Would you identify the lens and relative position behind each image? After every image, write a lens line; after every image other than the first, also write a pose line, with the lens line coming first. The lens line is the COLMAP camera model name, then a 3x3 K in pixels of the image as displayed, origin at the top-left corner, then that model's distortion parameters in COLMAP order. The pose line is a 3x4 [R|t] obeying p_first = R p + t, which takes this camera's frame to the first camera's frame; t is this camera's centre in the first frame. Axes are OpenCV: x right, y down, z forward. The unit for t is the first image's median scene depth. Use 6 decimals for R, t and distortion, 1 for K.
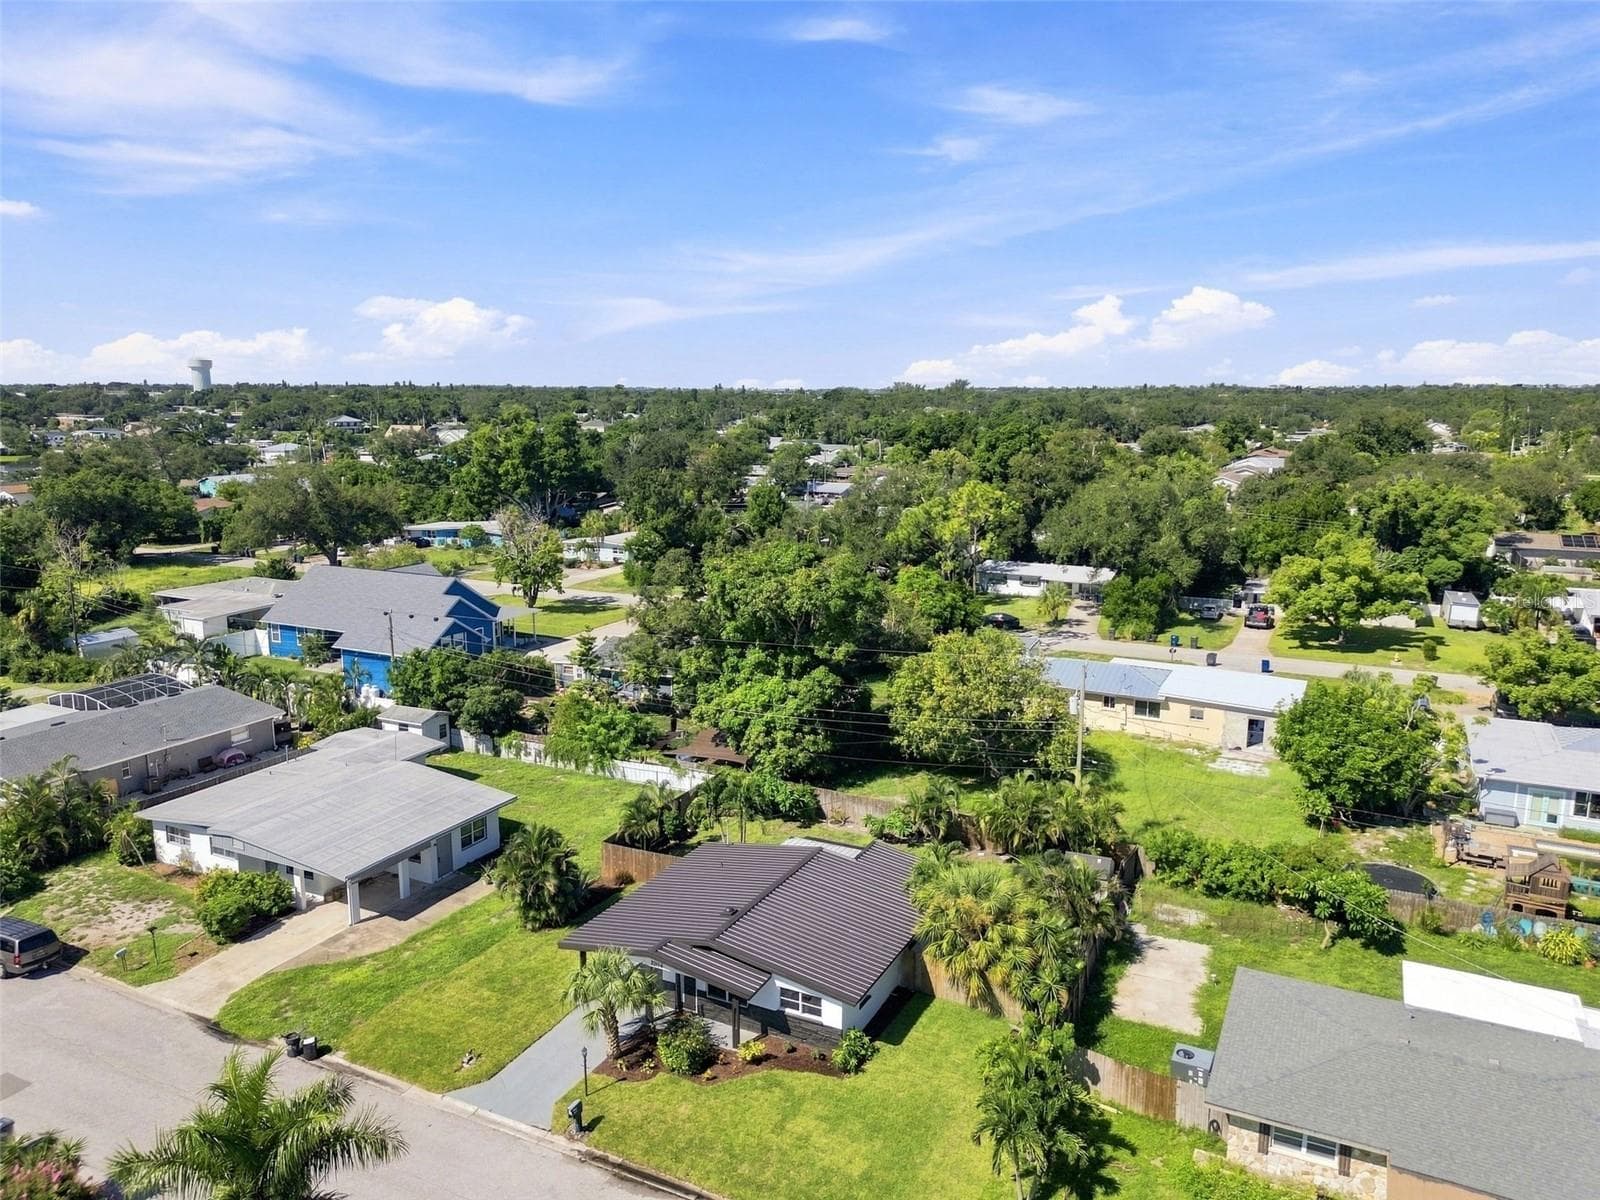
lens RADIAL K [[1123.9, 0, 800.0], [0, 1123.9, 600.0], [0, 0, 1]] dist [0.056034, -0.053058]
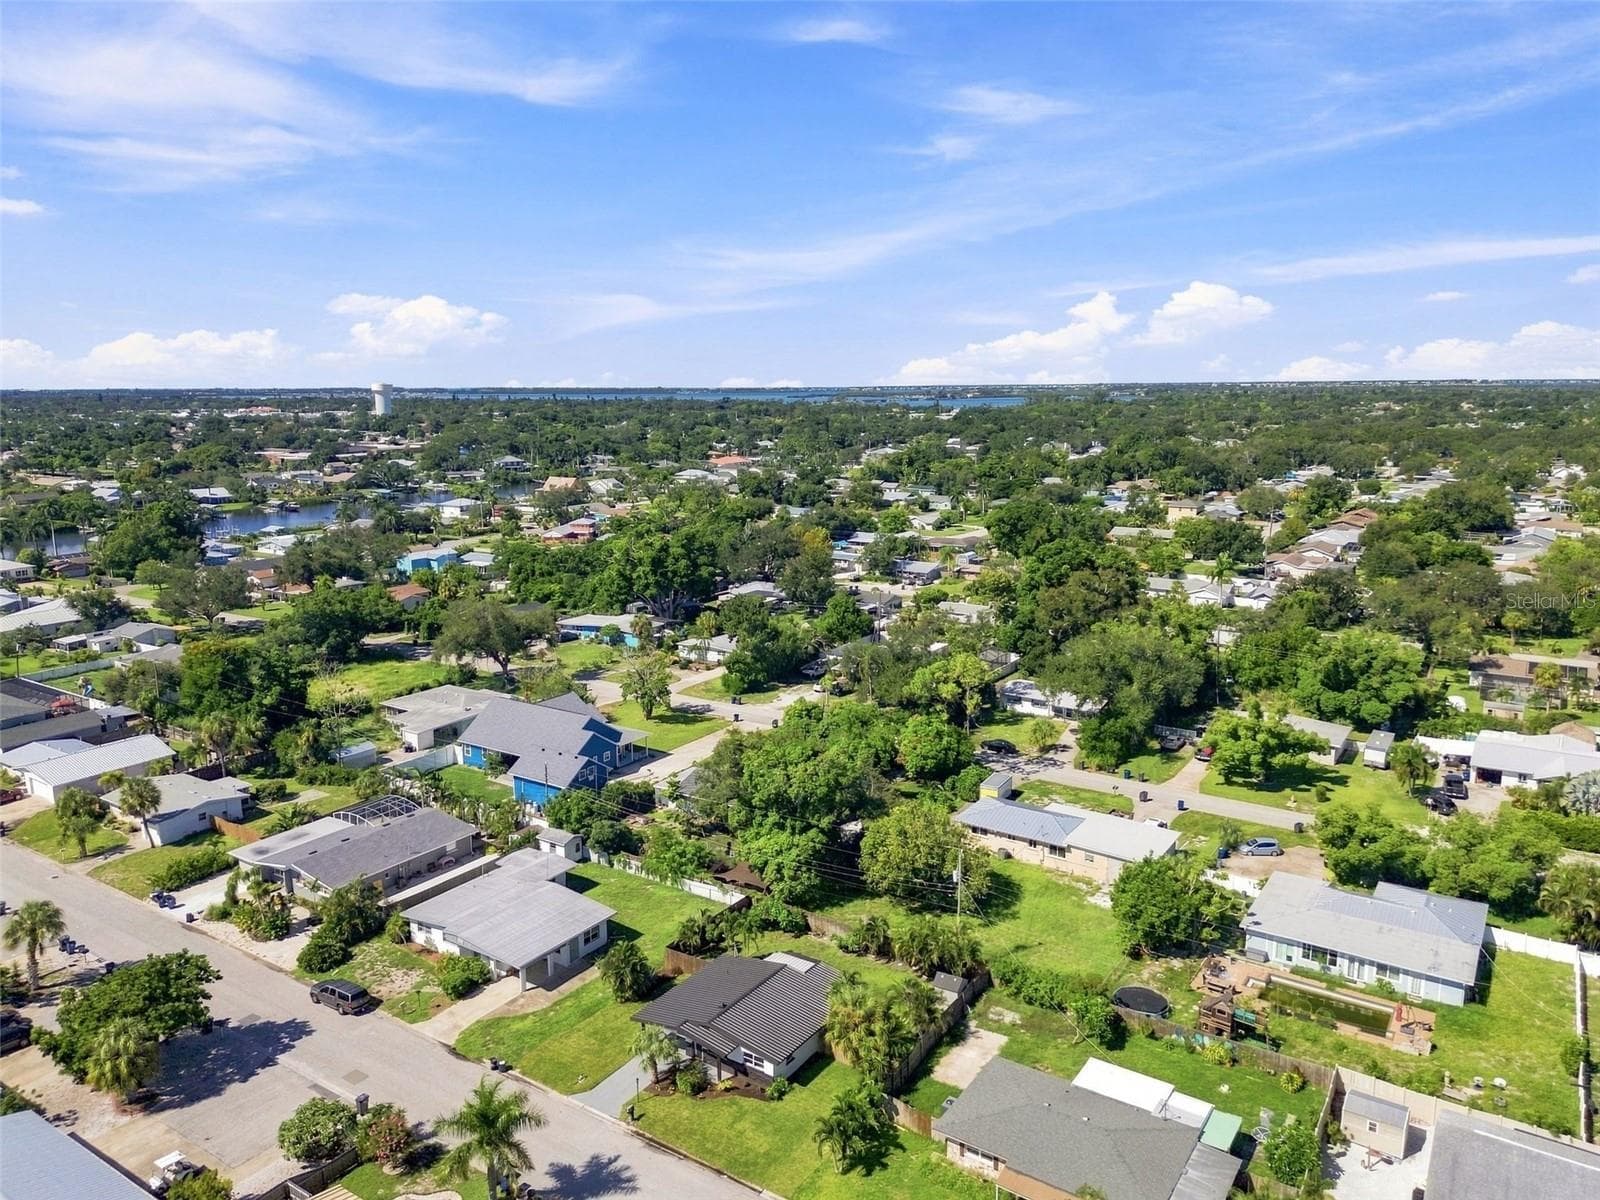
lens RADIAL K [[1123.9, 0, 800.0], [0, 1123.9, 600.0], [0, 0, 1]] dist [0.056034, -0.053058]
pose [[0.992035, 0.016616, -0.124859, 0.189666], [-0.016178, 0.999859, 0.004520, -0.263947], [0.124917, -0.002464, 0.992164, -0.538821]]
